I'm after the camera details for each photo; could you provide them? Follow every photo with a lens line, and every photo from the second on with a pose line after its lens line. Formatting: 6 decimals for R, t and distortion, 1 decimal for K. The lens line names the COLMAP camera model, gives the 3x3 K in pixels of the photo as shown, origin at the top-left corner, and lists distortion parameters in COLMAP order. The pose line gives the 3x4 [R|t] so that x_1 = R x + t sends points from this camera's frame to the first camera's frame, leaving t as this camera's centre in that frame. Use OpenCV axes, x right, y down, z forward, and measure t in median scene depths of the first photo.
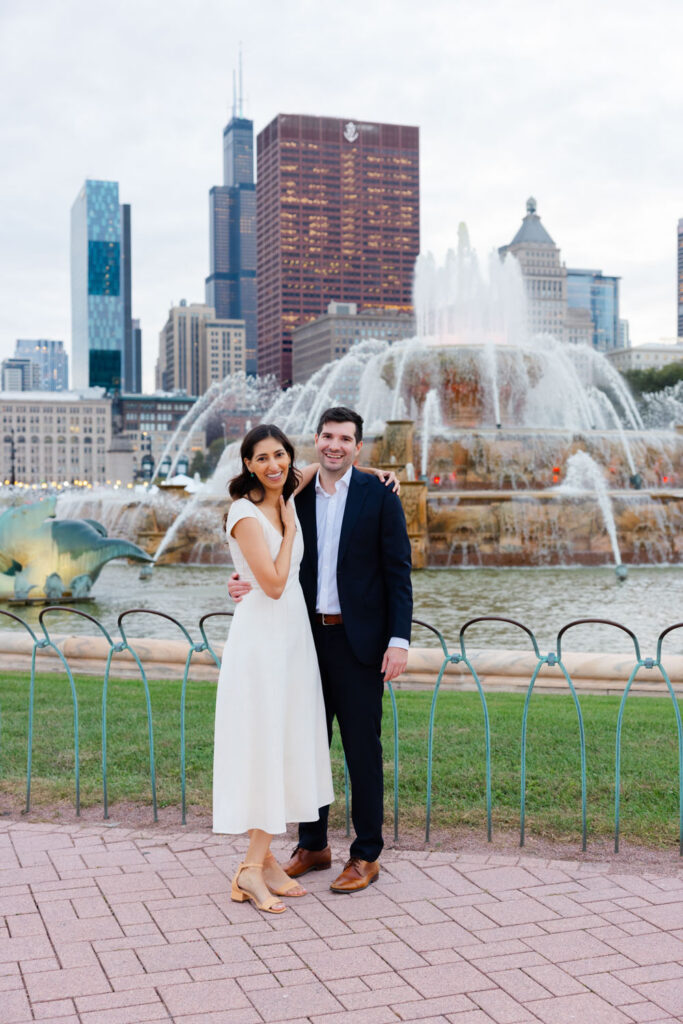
lens RADIAL K [[1392.9, 0, 341.5], [0, 1392.9, 512.0], [0, 0, 1]] dist [-0.024975, 0.026963]
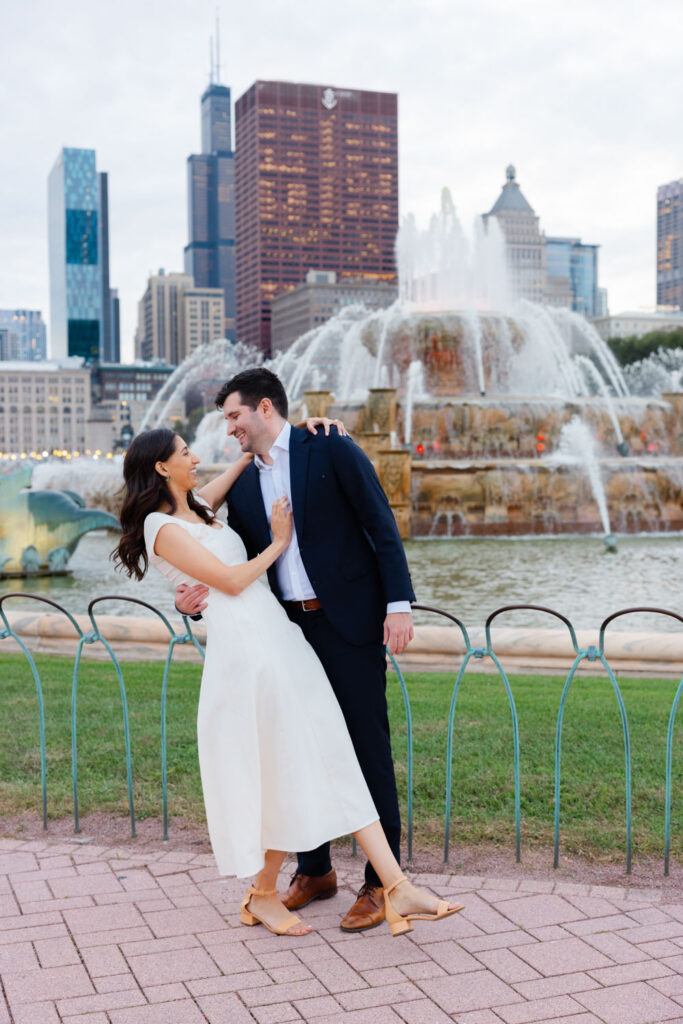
lens RADIAL K [[1392.9, 0, 341.5], [0, 1392.9, 512.0], [0, 0, 1]] dist [-0.024975, 0.026963]
pose [[0.999890, -0.004301, 0.014206, -0.012341], [0.003986, 0.999747, 0.022120, -0.001003], [-0.014297, -0.022060, 0.999654, 0.111028]]
